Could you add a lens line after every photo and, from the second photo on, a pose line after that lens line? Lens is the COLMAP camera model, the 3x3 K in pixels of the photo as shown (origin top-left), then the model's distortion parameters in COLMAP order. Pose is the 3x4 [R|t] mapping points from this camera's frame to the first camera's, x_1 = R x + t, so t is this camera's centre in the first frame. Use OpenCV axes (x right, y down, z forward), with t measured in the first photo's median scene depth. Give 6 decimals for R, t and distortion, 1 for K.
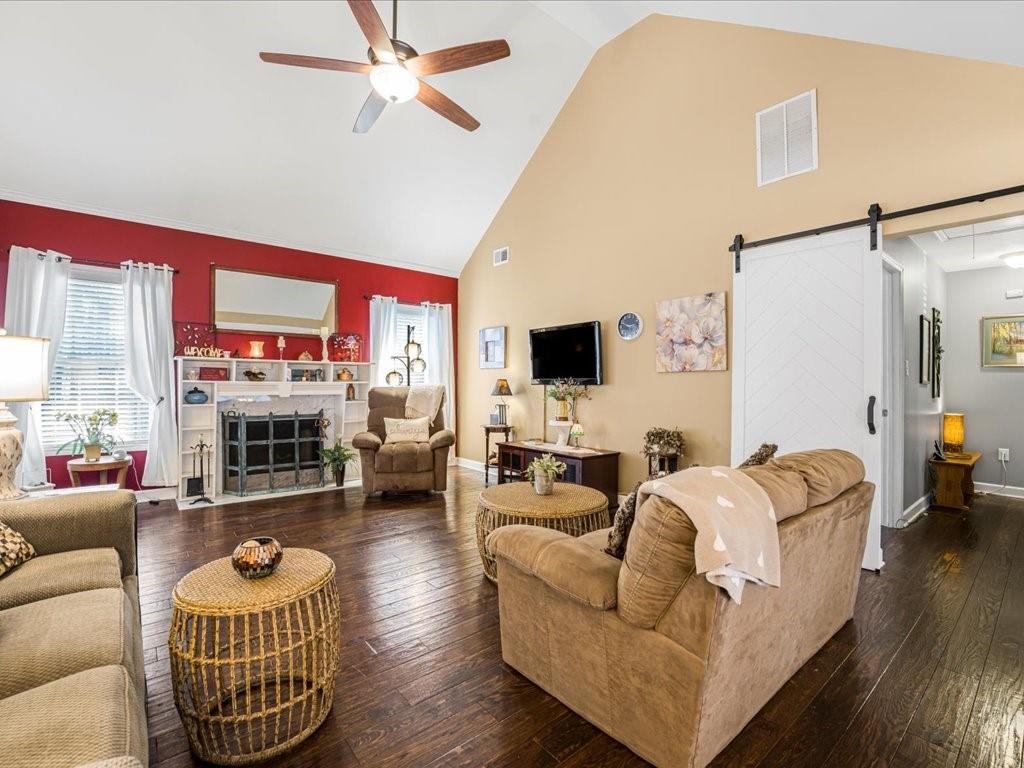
lens RADIAL K [[467.2, 0, 512.0], [0, 467.2, 384.0], [0, 0, 1]] dist [-0.027906, -0.000248]
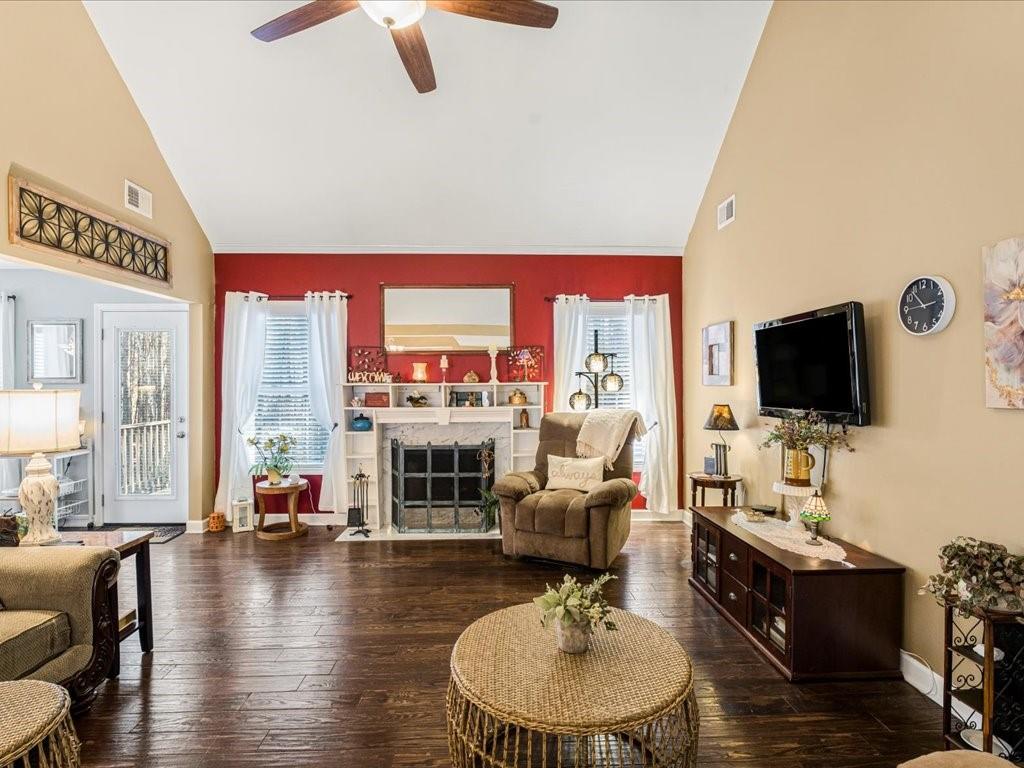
lens RADIAL K [[521.2, 0, 512.0], [0, 521.2, 384.0], [0, 0, 1]] dist [-0.012473, -0.000642]
pose [[0.794817, -0.012183, -0.606727, 0.210878], [0.010039, 0.999926, -0.006928, -0.040764], [0.606766, -0.000584, 0.794880, 0.292649]]
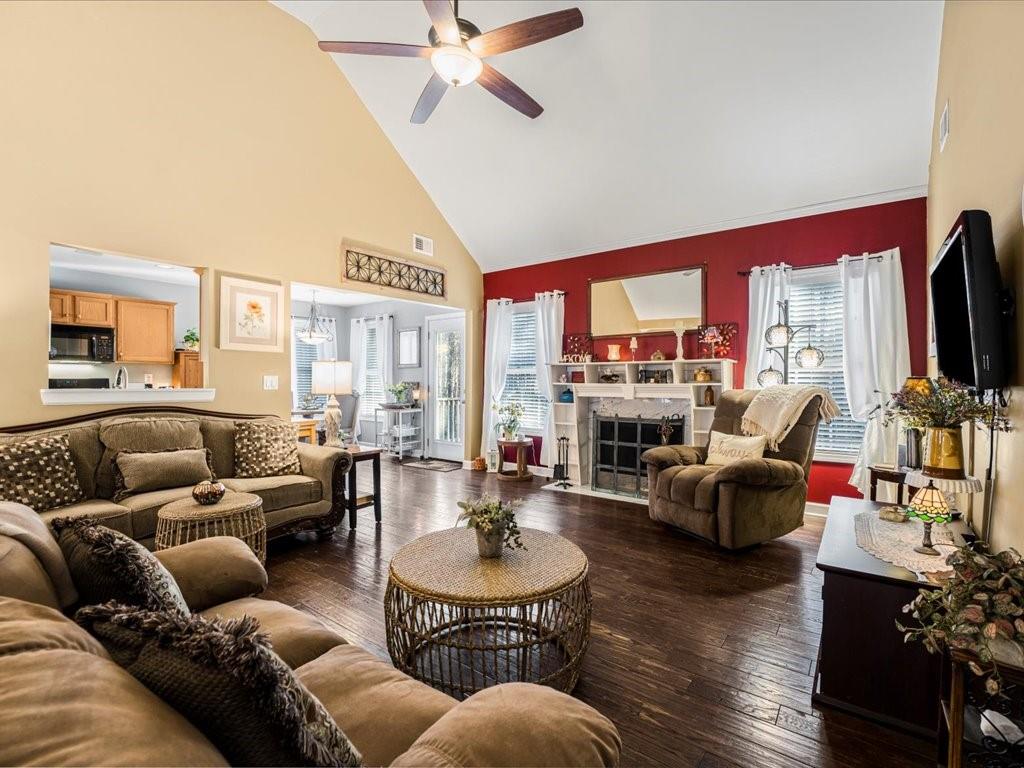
lens RADIAL K [[467.2, 0, 512.0], [0, 467.2, 384.0], [0, 0, 1]] dist [-0.027906, -0.000248]
pose [[0.232037, -0.002784, -0.972703, 0.404320], [-0.000399, 0.999996, -0.002957, -0.001282], [0.972707, 0.001074, 0.232035, 0.529393]]
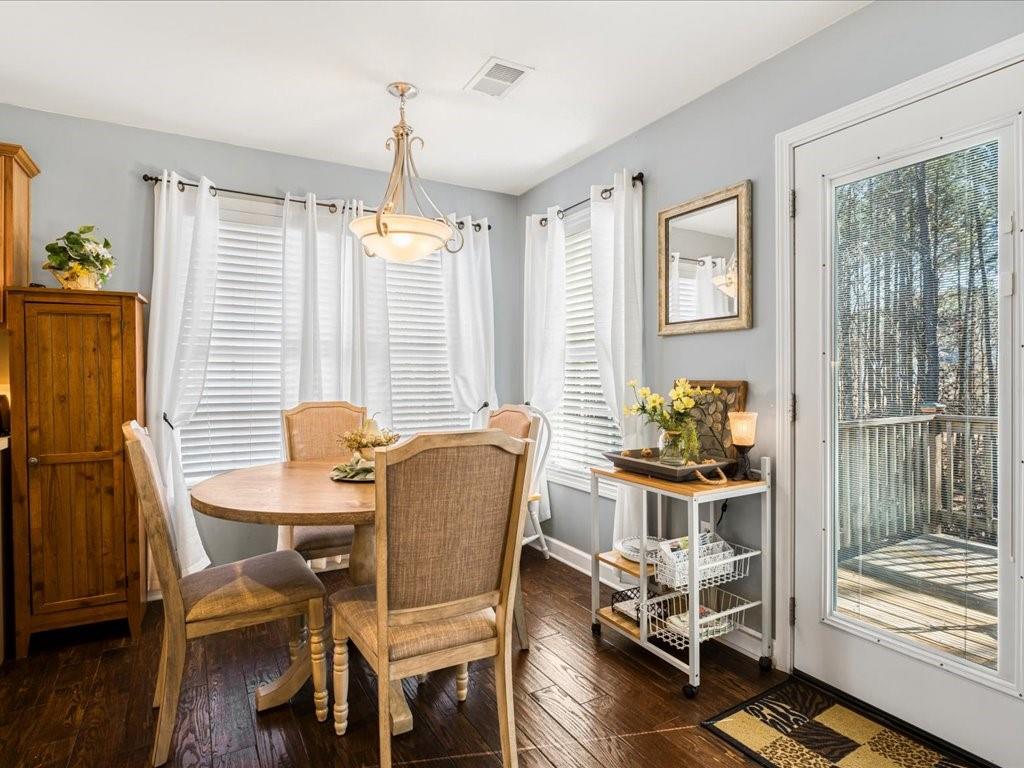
lens RADIAL K [[556.3, 0, 512.0], [0, 556.3, 384.0], [0, 0, 1]] dist [-0.001454, -0.000252]
pose [[-0.165300, 0.005580, -0.986228, -0.573070], [0.002083, 0.999984, 0.005309, -0.011679], [0.986241, -0.001176, -0.165309, 0.464267]]
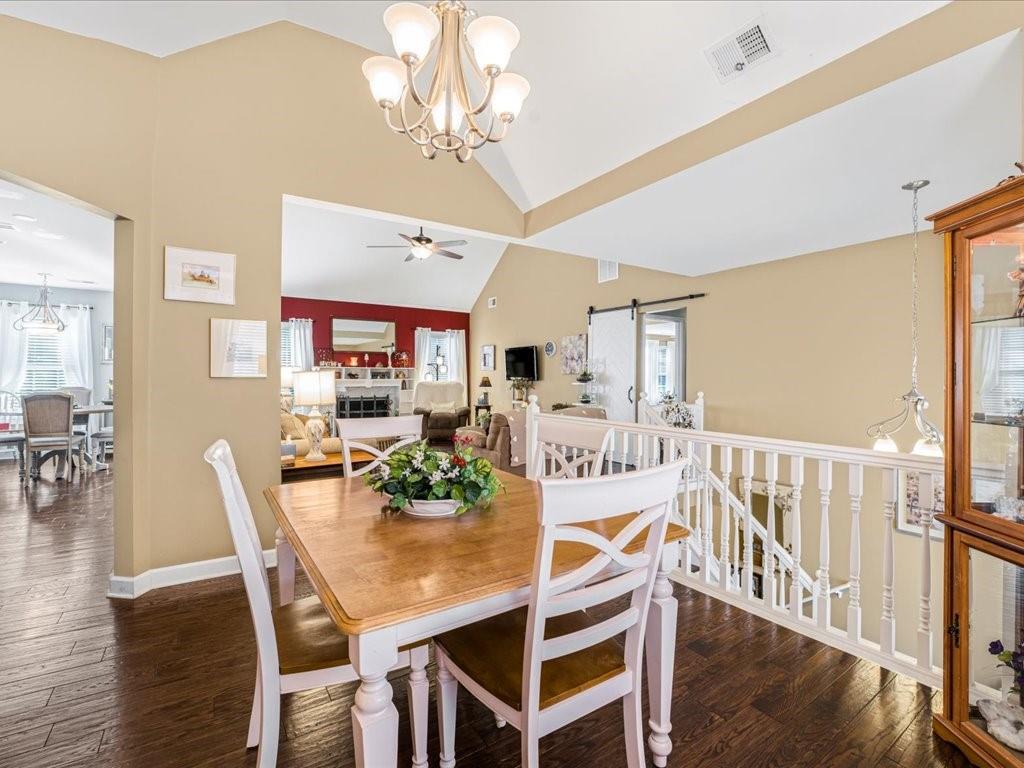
lens RADIAL K [[467.2, 0, 512.0], [0, 467.2, 384.0], [0, 0, 1]] dist [-0.027906, -0.000248]
pose [[0.994621, -0.000388, -0.103585, 0.259839], [0.001791, 0.999908, 0.013455, -0.009103], [0.103570, -0.013568, 0.994530, -0.763184]]
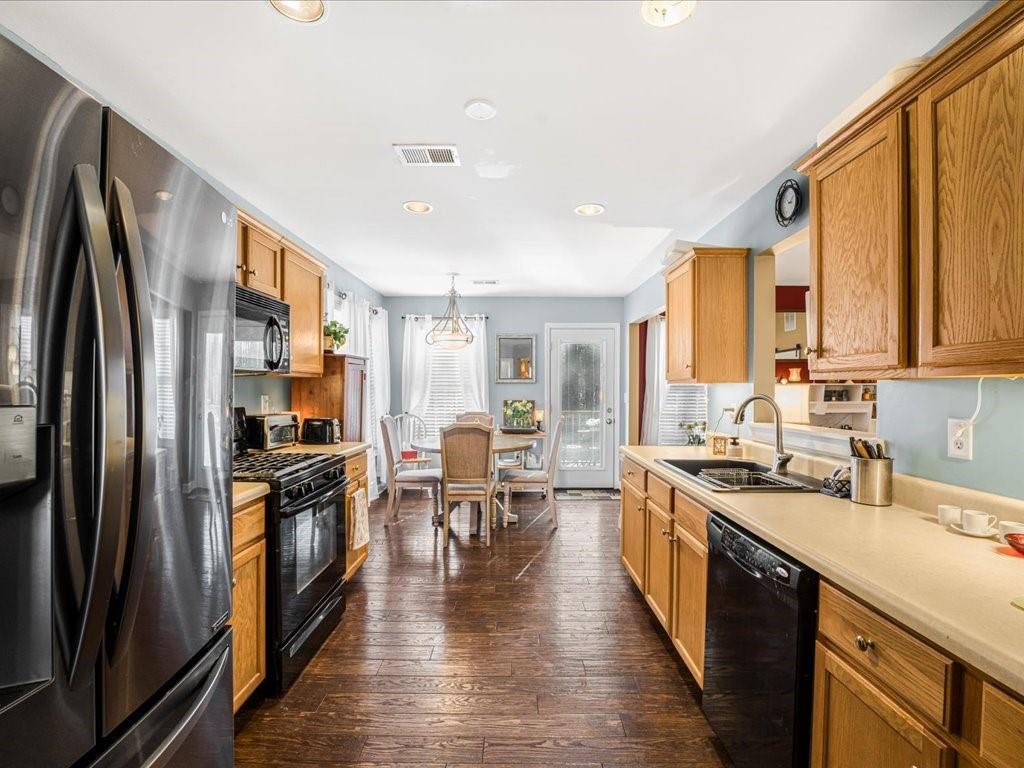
lens RADIAL K [[467.2, 0, 512.0], [0, 467.2, 384.0], [0, 0, 1]] dist [-0.027906, -0.000248]
pose [[0.774105, -0.012657, -0.632930, -0.353083], [0.004251, 0.999881, -0.014796, -0.035473], [0.633043, 0.008763, 0.774067, -0.403177]]
